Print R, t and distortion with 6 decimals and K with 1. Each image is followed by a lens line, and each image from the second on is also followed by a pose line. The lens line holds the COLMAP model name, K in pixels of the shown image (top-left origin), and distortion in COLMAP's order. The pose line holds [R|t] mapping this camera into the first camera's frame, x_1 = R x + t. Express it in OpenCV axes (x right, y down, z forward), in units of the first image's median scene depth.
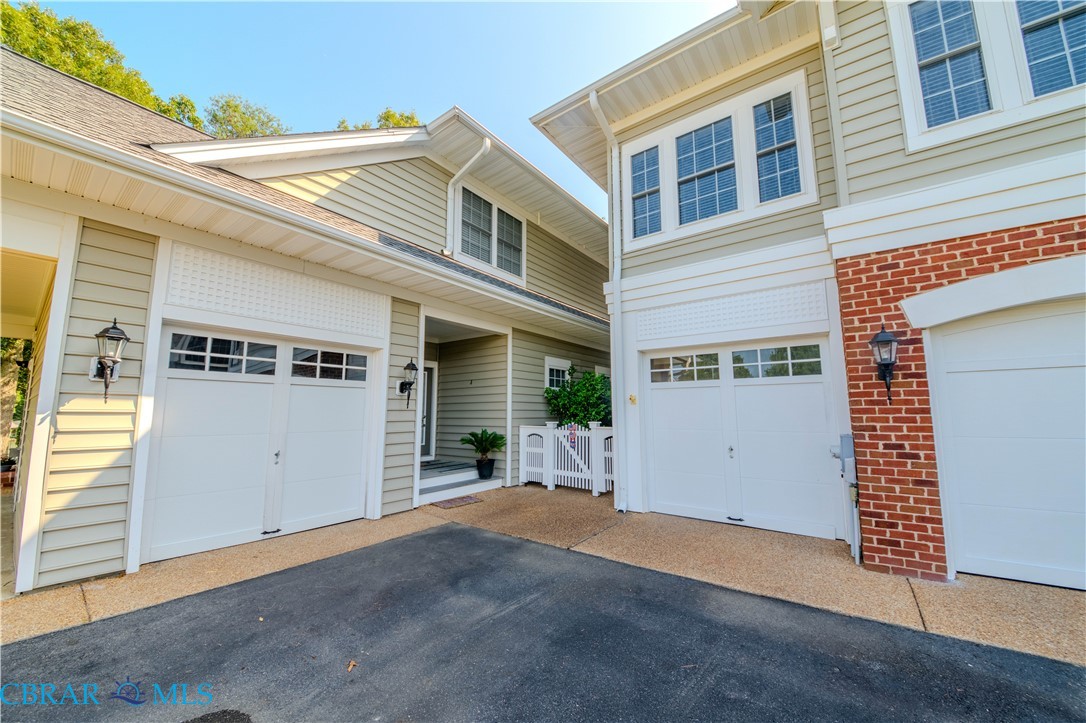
lens RADIAL K [[398.7, 0, 543.0], [0, 398.7, 361.5], [0, 0, 1]] dist [-0.001524, -0.000110]
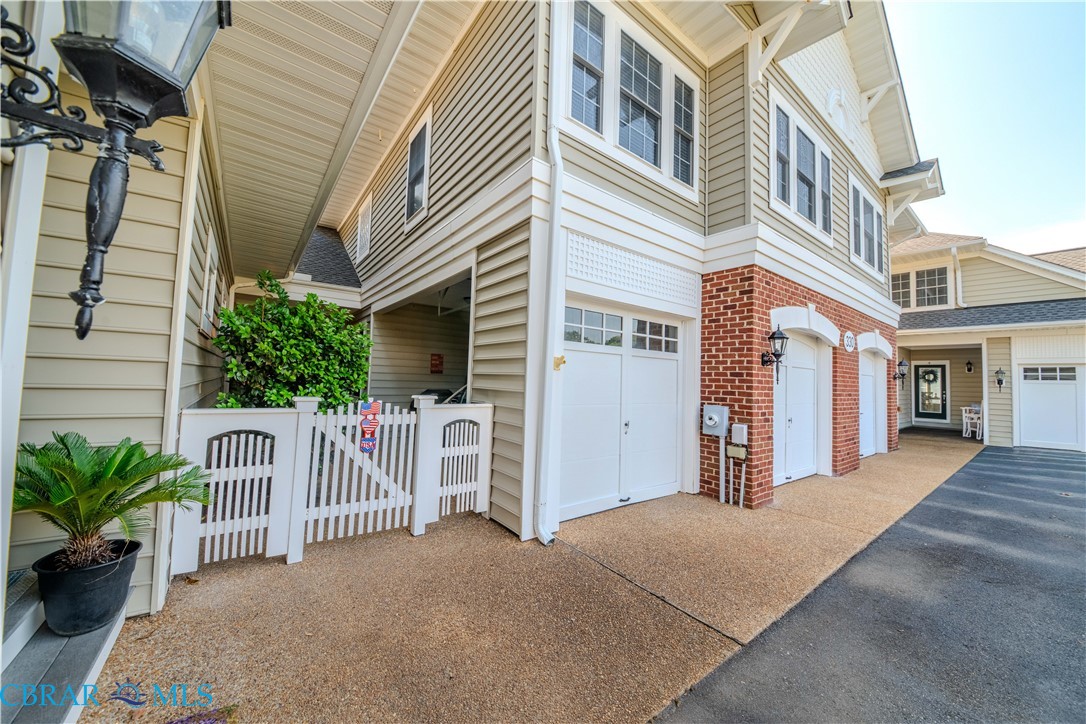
lens RADIAL K [[389.2, 0, 543.0], [0, 389.2, 362.0], [0, 0, 1]] dist [-0.001438, -0.000084]
pose [[0.273693, 0.051090, 0.960459, -0.390873], [-0.156350, 0.987669, -0.007984, 0.103132], [-0.949024, -0.147983, 0.278306, 0.856187]]
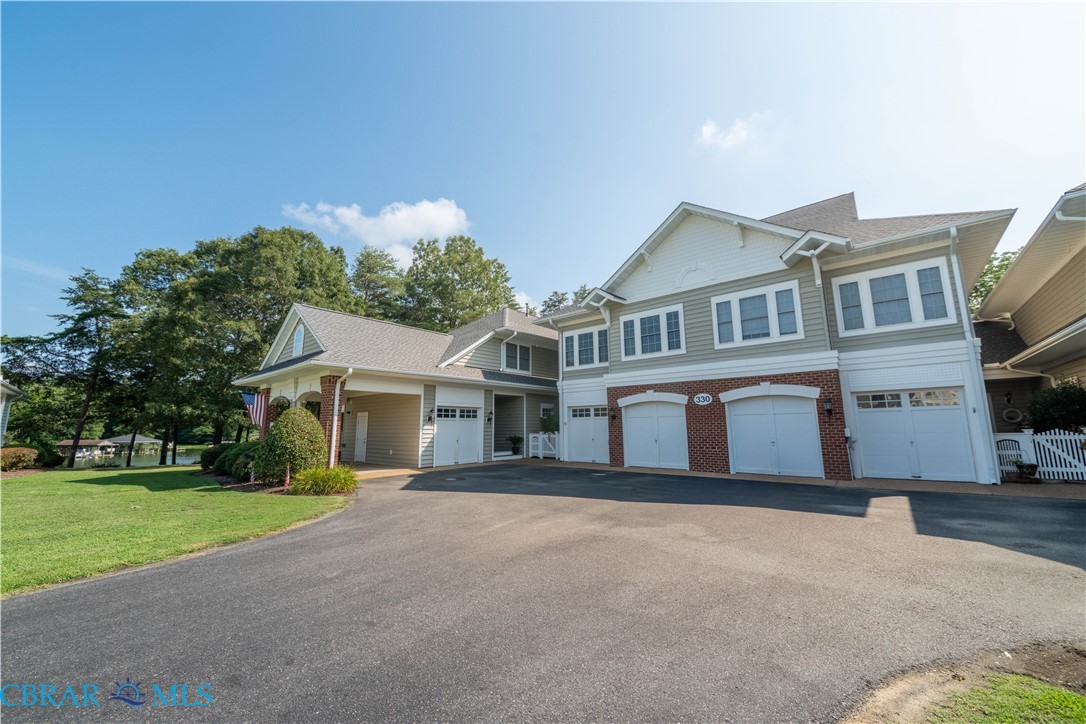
lens RADIAL K [[399.2, 0, 543.0], [0, 399.2, 362.0], [0, 0, 1]] dist [0.000445, -0.000012]
pose [[0.997989, -0.017878, -0.060808, 0.248447], [0.015531, 0.999125, -0.038841, -0.247302], [0.061450, 0.037818, 0.997393, -1.979986]]
